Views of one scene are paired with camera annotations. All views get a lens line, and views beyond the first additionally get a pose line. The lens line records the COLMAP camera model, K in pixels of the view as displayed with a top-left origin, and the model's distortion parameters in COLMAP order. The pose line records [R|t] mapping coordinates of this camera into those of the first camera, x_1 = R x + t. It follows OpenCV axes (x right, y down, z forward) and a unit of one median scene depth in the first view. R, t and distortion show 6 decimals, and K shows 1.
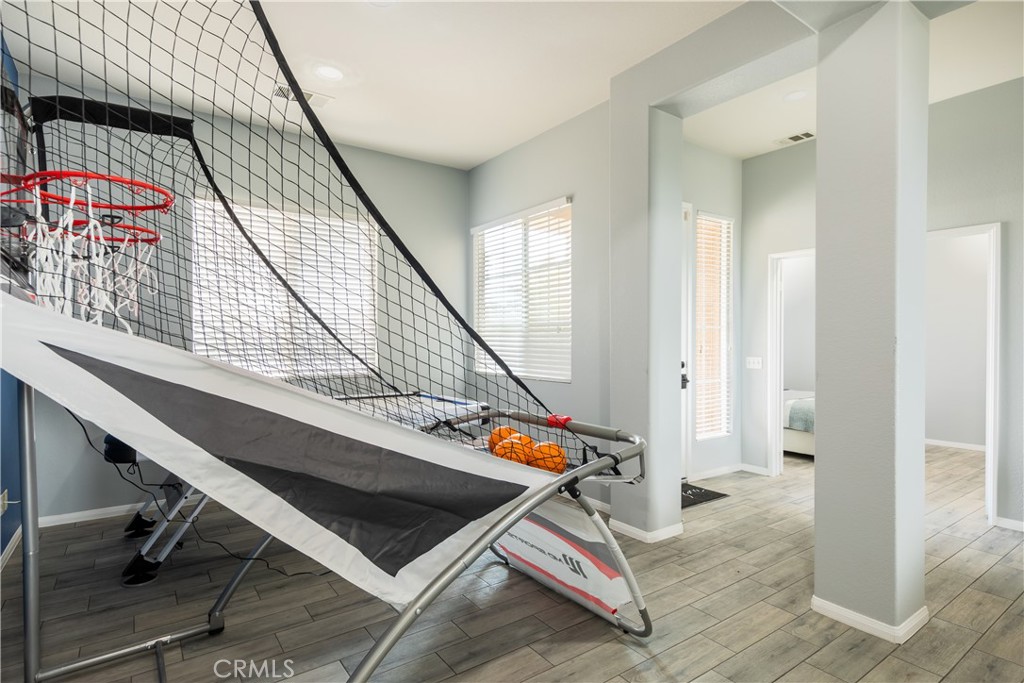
lens RADIAL K [[534.1, 0, 513.4], [0, 534.1, 345.0], [0, 0, 1]] dist [-0.000413, -0.001062]
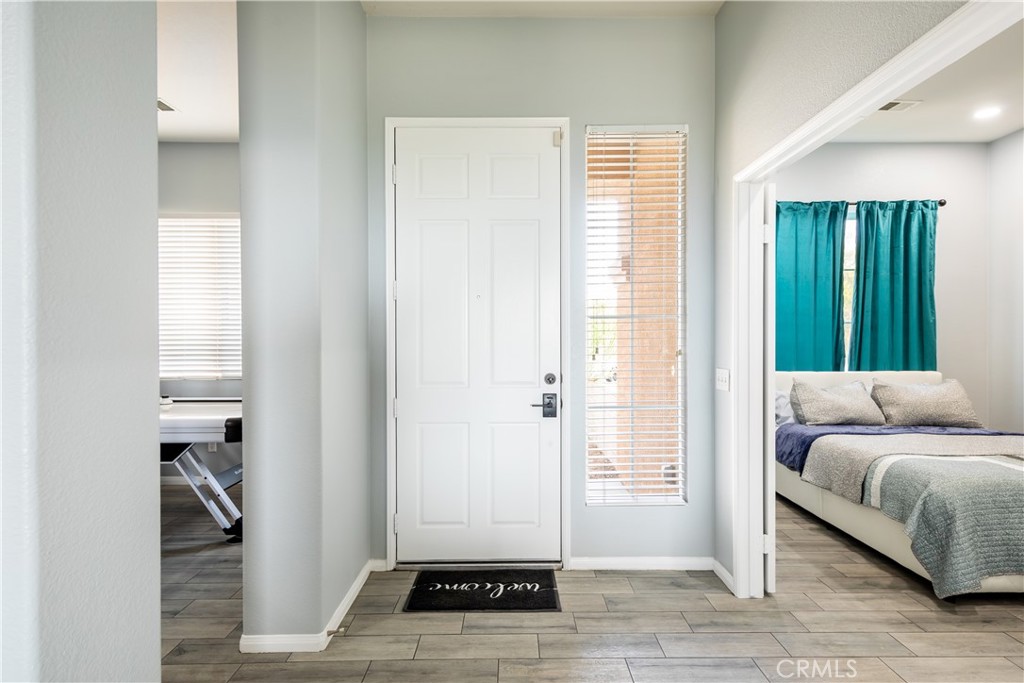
lens RADIAL K [[534.1, 0, 513.4], [0, 534.1, 345.0], [0, 0, 1]] dist [-0.000413, -0.001062]
pose [[0.818156, 0.000971, -0.574995, 0.645979], [-0.001866, 0.999998, -0.000967, -0.001264], [0.574993, 0.001864, 0.818156, 0.469943]]
